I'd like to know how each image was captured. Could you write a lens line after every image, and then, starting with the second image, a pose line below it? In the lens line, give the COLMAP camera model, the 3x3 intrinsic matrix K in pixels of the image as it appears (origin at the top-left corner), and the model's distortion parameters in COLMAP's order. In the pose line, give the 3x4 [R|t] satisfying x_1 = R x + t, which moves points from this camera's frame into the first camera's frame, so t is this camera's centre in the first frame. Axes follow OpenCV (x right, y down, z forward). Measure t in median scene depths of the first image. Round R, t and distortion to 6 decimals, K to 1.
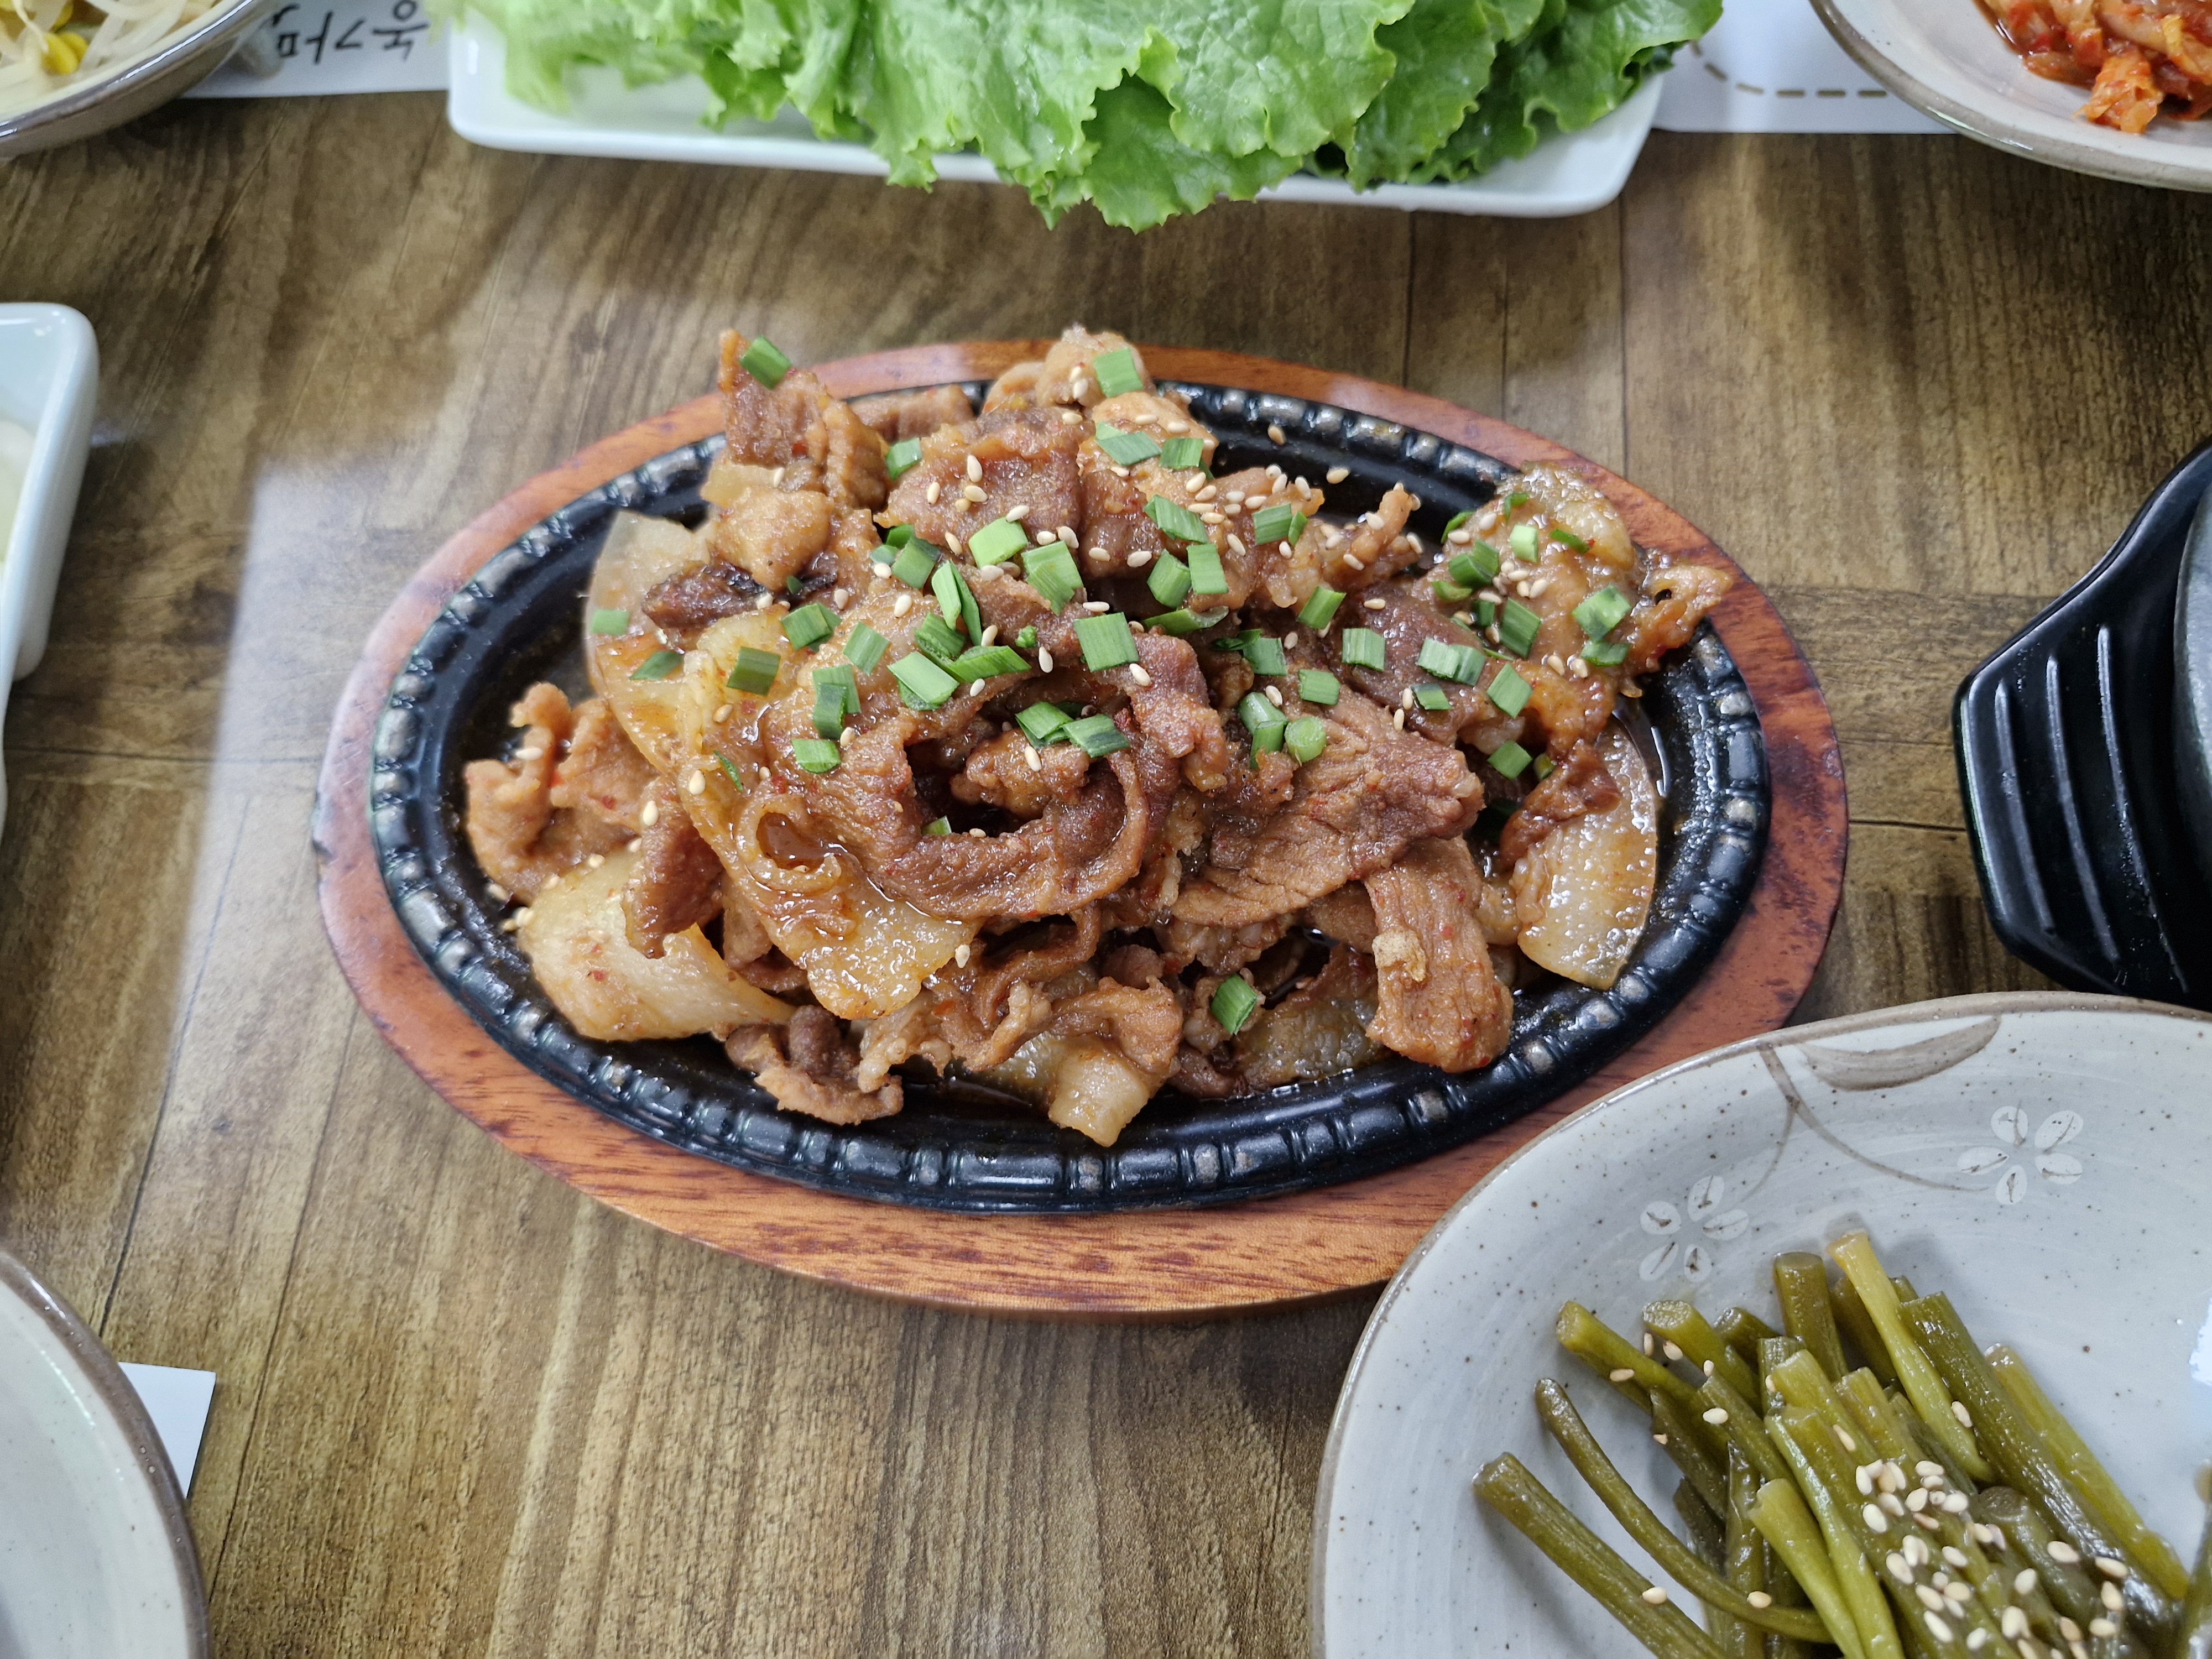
lens RADIAL K [[1520.4, 0, 1106.0], [0, 1520.4, 829.5], [0, 0, 1]] dist [0.074475, -0.192130]
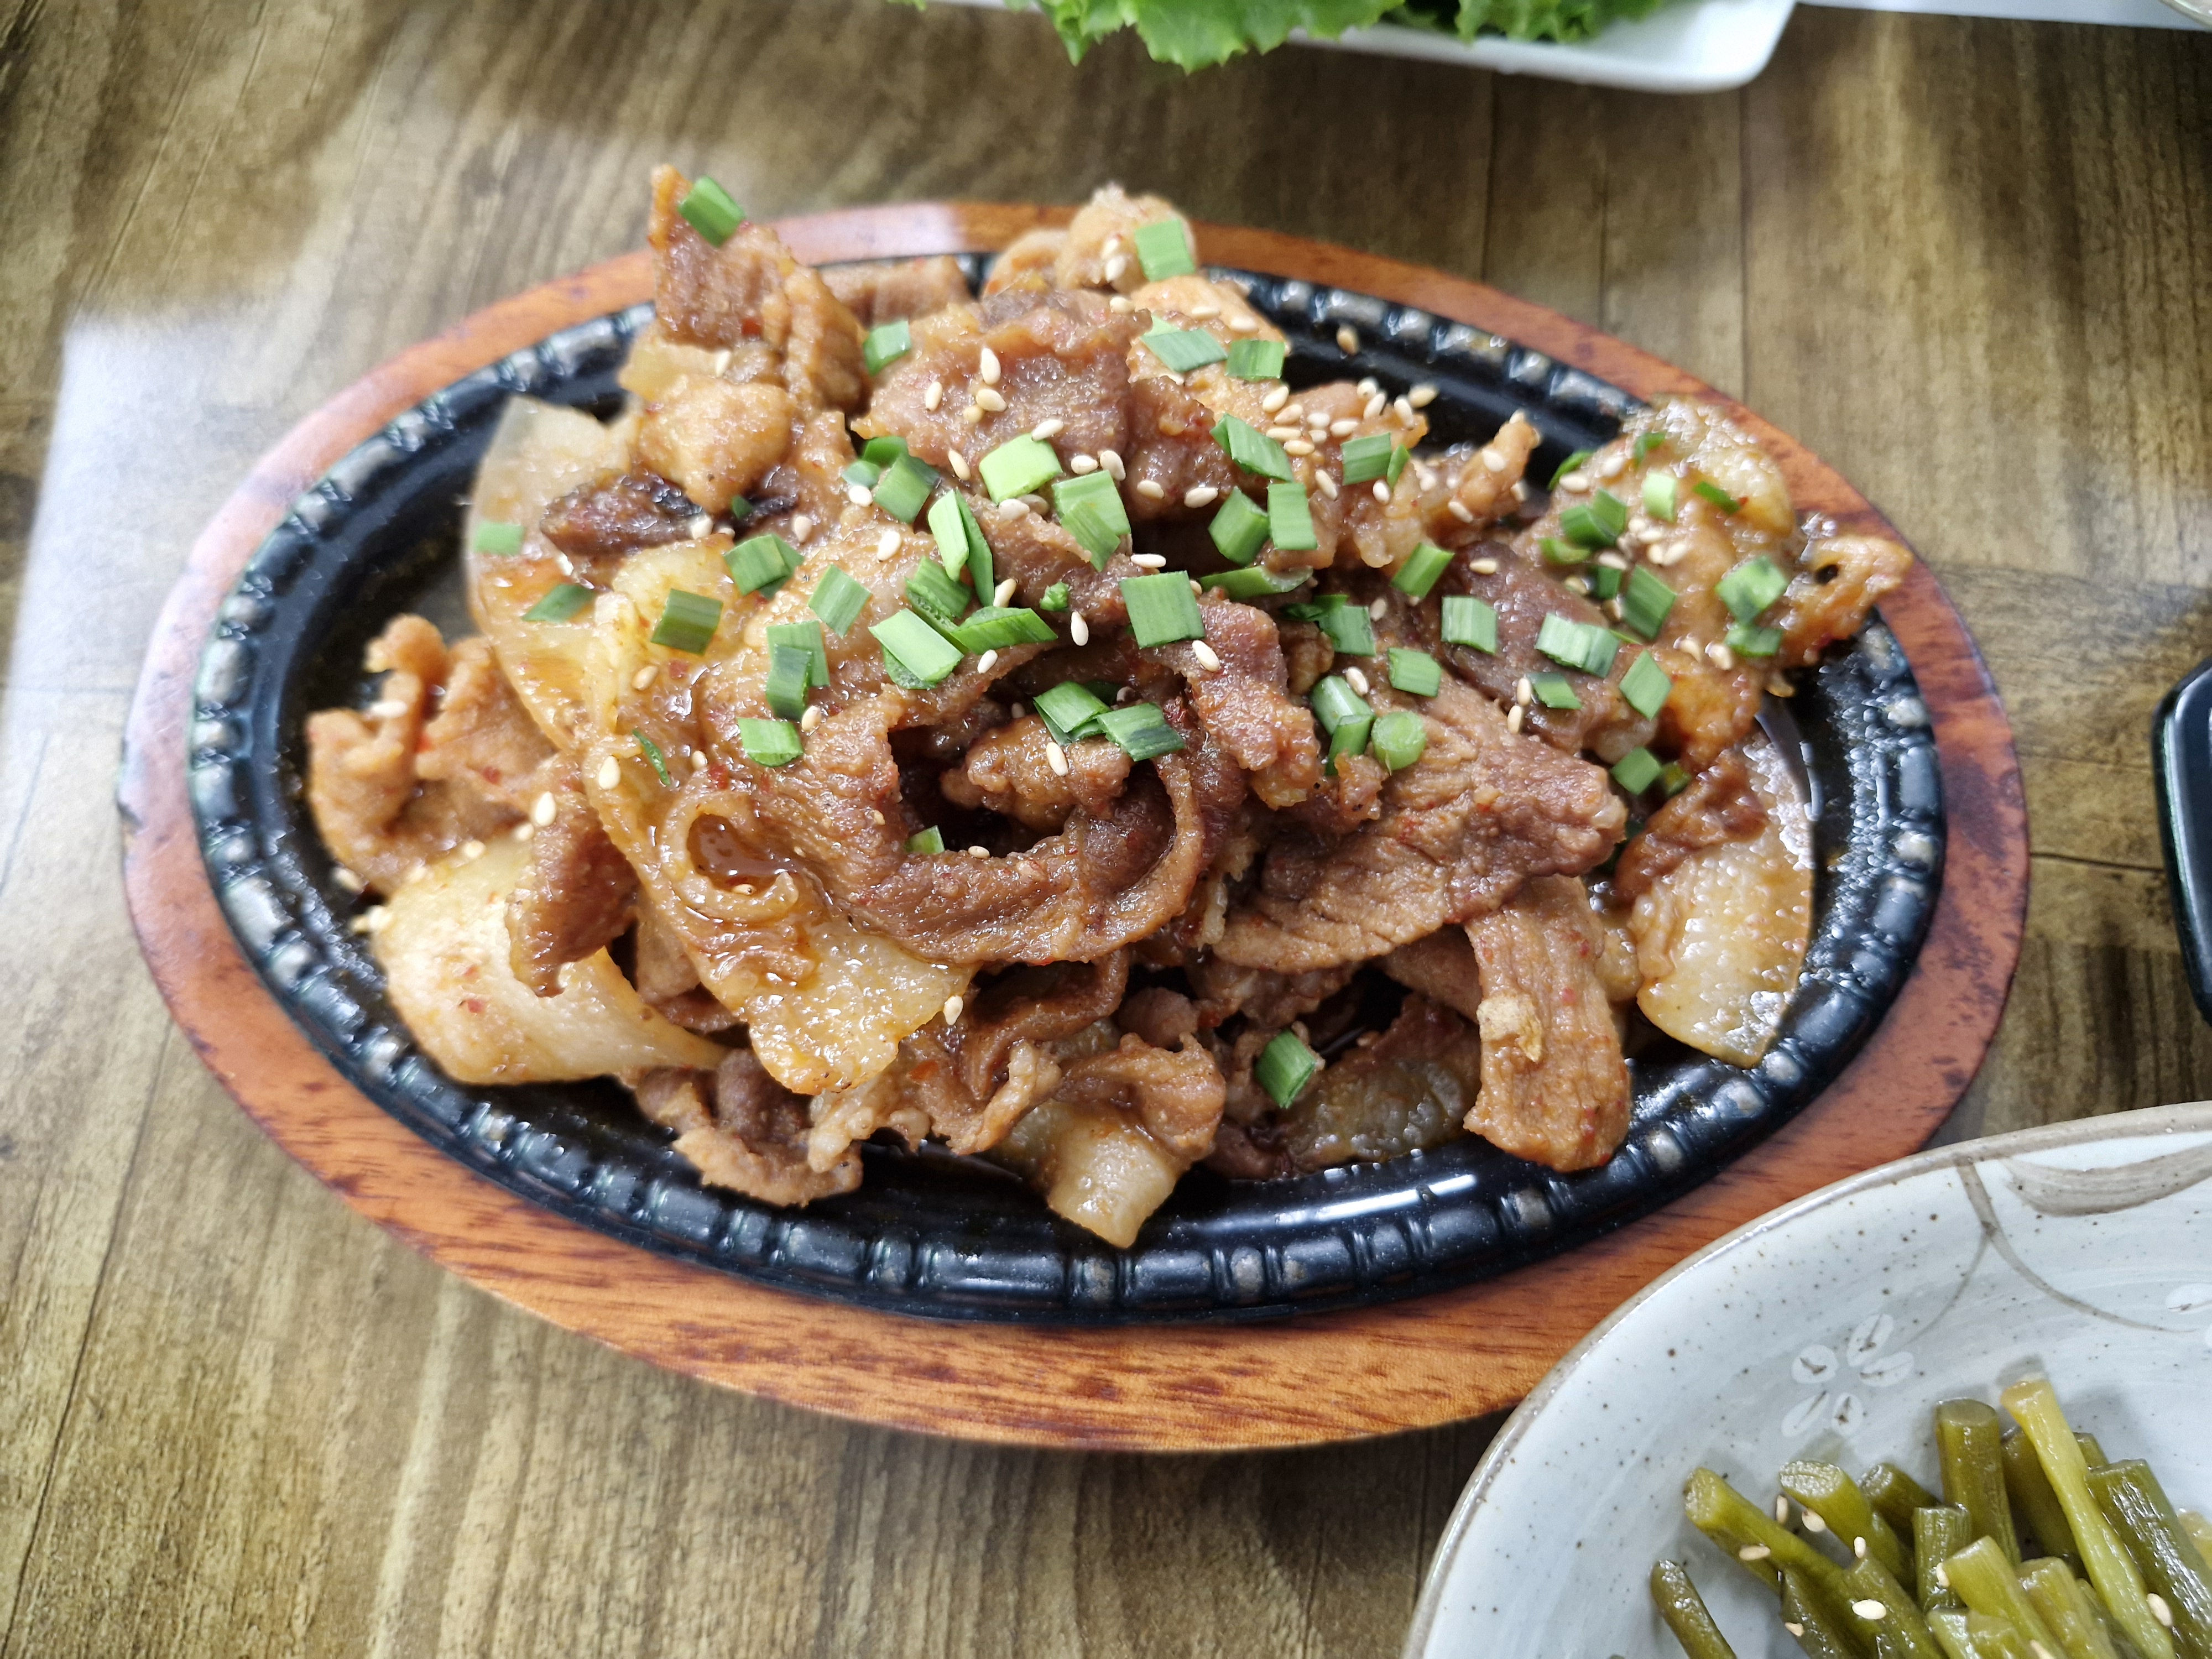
lens RADIAL K [[1543.2, 0, 1070.7], [0, 1543.2, 833.3], [0, 0, 1]] dist [0.036920, -0.123572]
pose [[0.998358, 0.039393, 0.041584, -0.064518], [-0.041894, 0.997252, 0.061099, -0.051041], [-0.039063, -0.062741, 0.997265, 0.207103]]
